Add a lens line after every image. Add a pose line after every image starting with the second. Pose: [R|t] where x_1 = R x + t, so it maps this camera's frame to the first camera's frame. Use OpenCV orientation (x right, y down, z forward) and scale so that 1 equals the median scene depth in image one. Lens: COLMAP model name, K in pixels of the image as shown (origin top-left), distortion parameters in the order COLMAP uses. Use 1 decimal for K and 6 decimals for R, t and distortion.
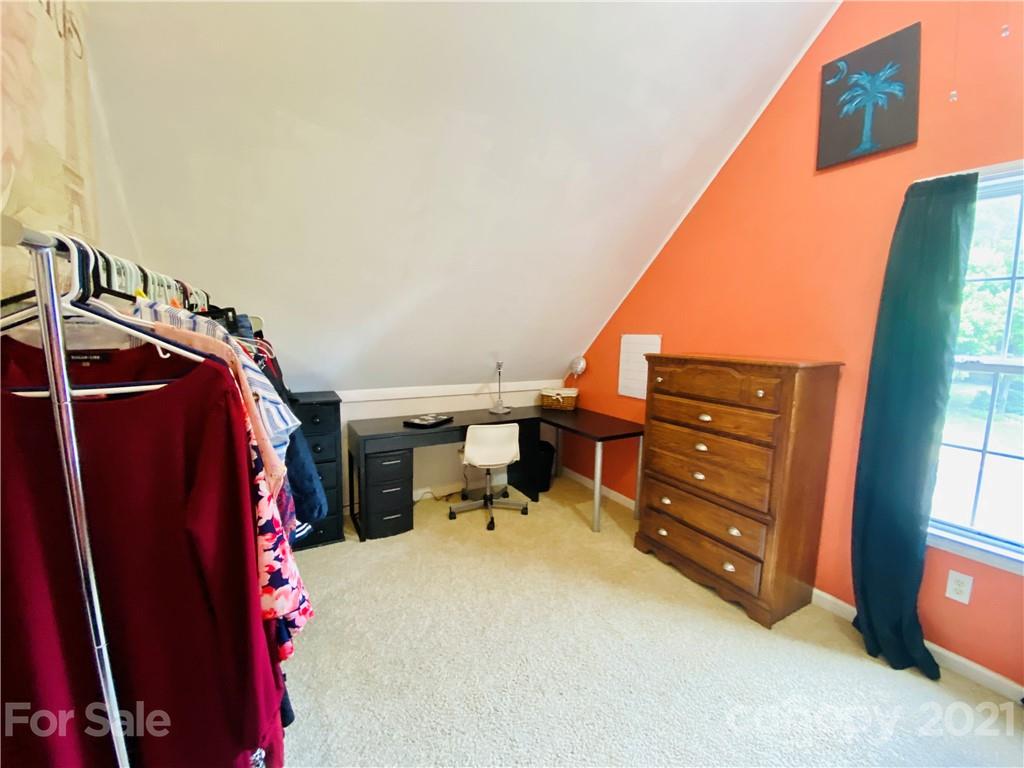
lens RADIAL K [[414.4, 0, 514.5], [0, 414.4, 384.0], [0, 0, 1]] dist [0.038506, -0.031473]
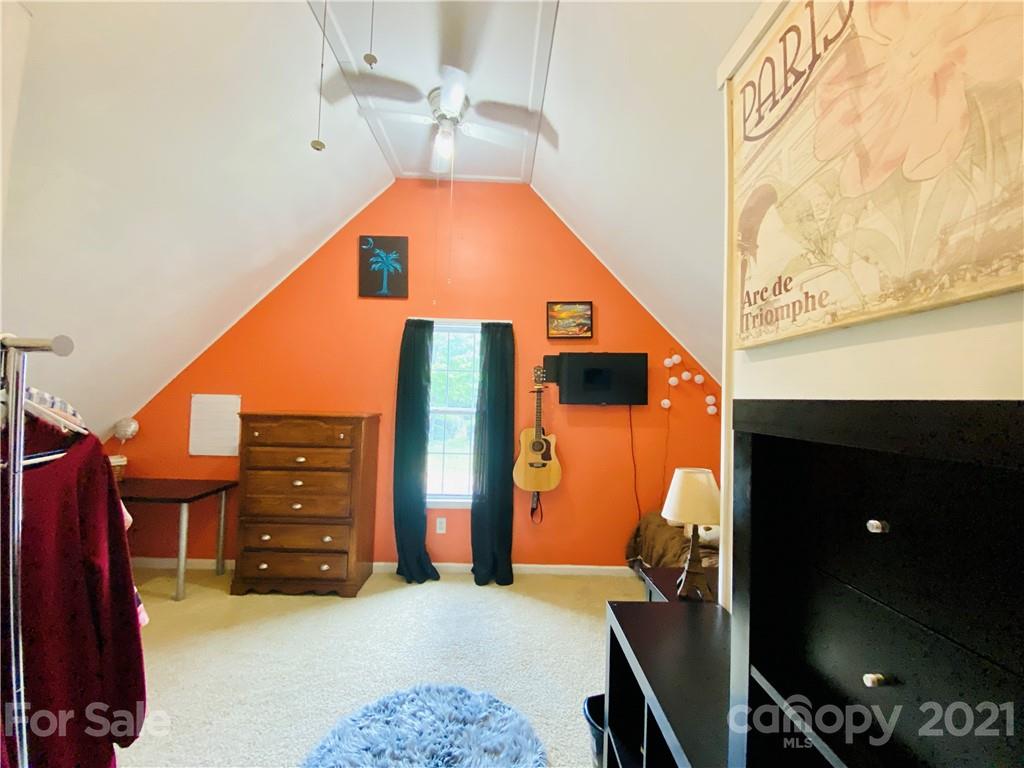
lens RADIAL K [[414.4, 0, 514.5], [0, 414.4, 384.0], [0, 0, 1]] dist [0.038506, -0.031473]
pose [[0.471287, 0.021274, 0.881723, -0.397186], [0.091878, 0.993086, -0.073071, 0.002676], [-0.877181, 0.115448, 0.466074, -0.234596]]
